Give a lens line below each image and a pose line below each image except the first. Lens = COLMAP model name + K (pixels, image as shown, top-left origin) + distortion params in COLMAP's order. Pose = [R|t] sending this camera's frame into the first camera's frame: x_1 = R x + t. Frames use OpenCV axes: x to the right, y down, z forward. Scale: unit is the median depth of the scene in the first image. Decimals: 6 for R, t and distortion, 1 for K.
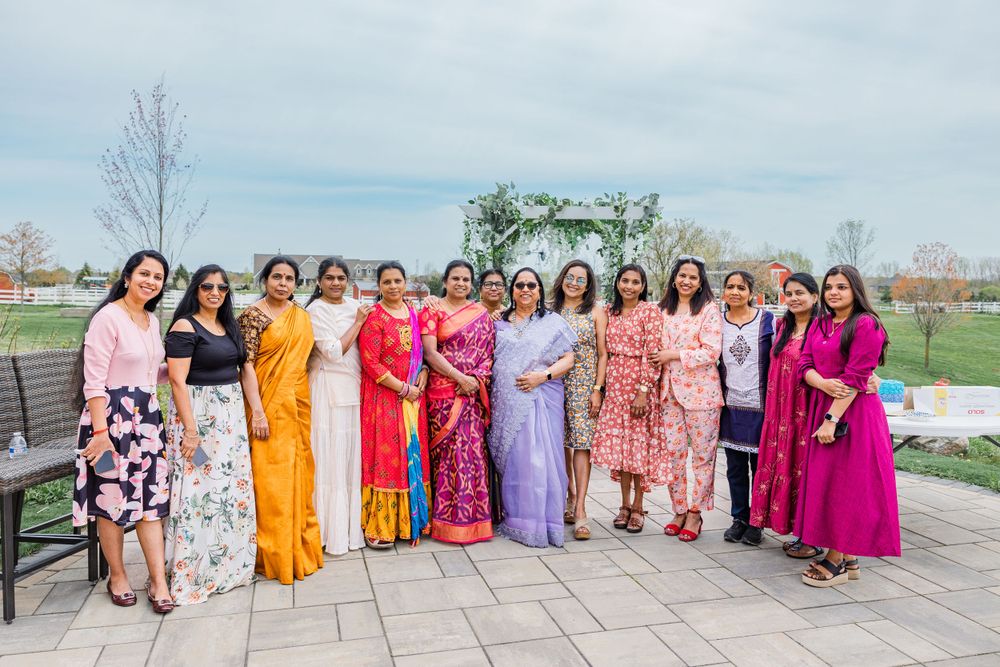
lens RADIAL K [[771.9, 0, 501.3], [0, 771.9, 298.7], [0, 0, 1]] dist [0.026694, 0.000322]
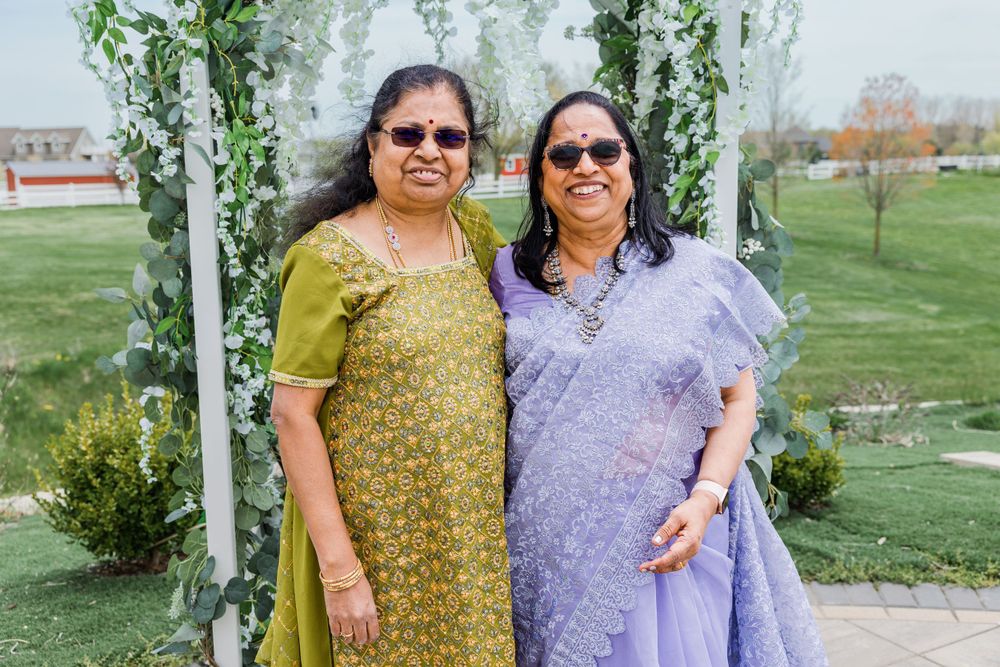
lens RADIAL K [[1082.7, 0, 492.5], [0, 1082.7, 322.7], [0, 0, 1]] dist [0.011100, 0.000000]
pose [[0.976371, -0.068974, 0.204800, 0.001163], [0.040710, 0.989435, 0.139146, -0.010291], [-0.212234, -0.127521, 0.968863, 0.643204]]
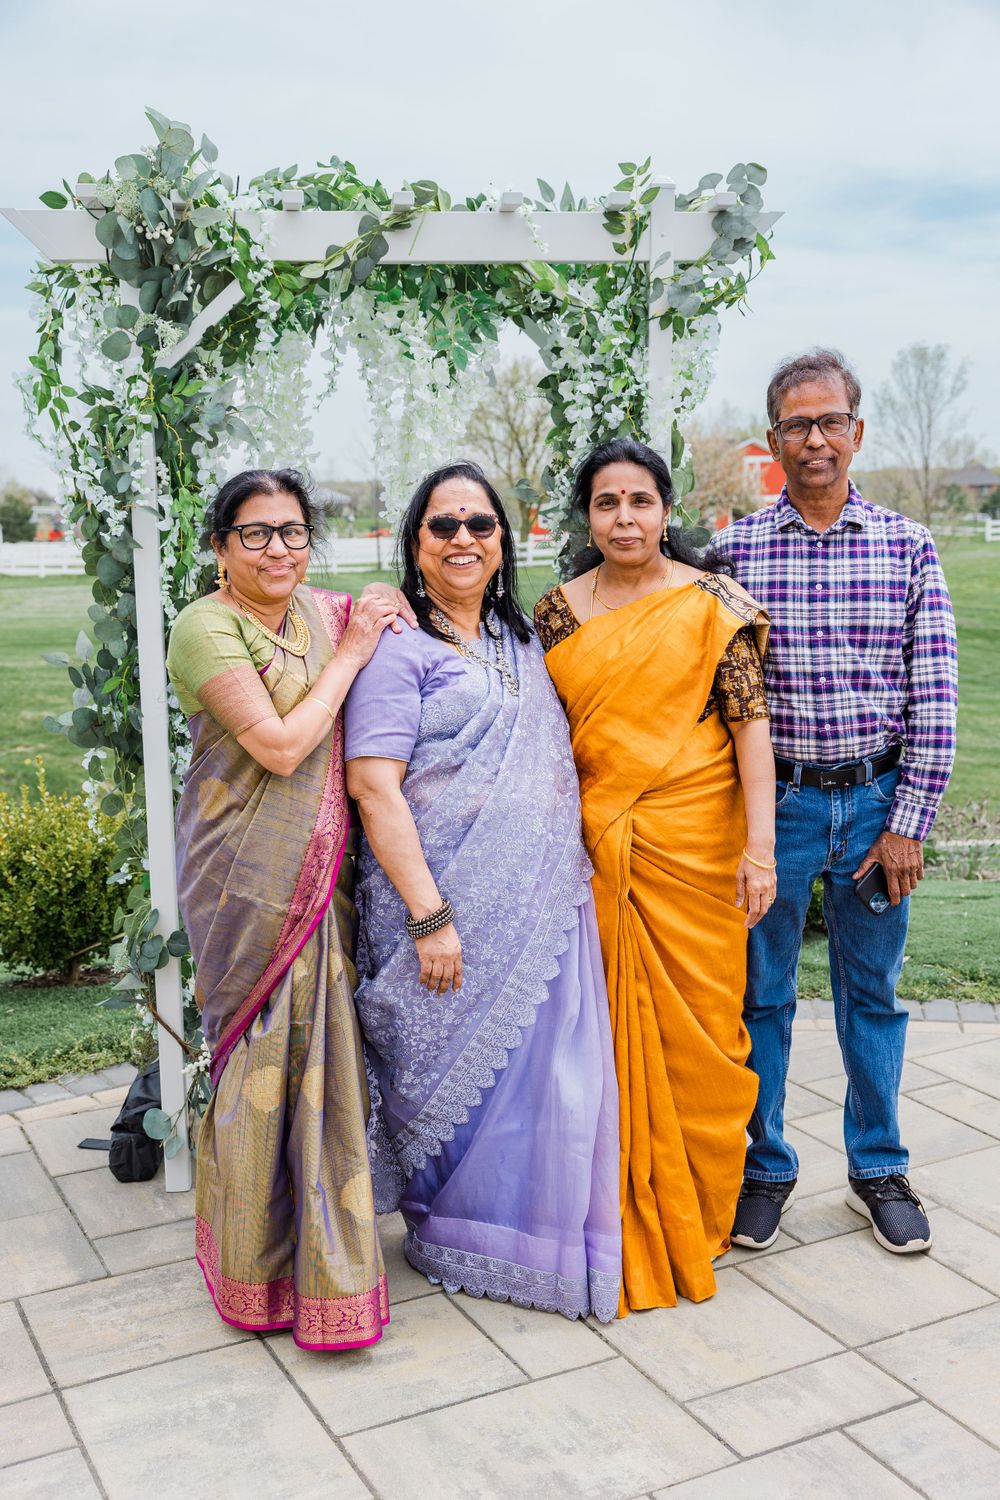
lens RADIAL K [[1620.8, 0, 510.3], [0, 1620.8, 756.2], [0, 0, 1]] dist [-0.008470, 0.000000]
pose [[0.978233, -0.065002, 0.197066, -0.008610], [0.037461, 0.989387, 0.140393, -0.012716], [-0.204101, -0.129955, 0.970286, 0.439500]]
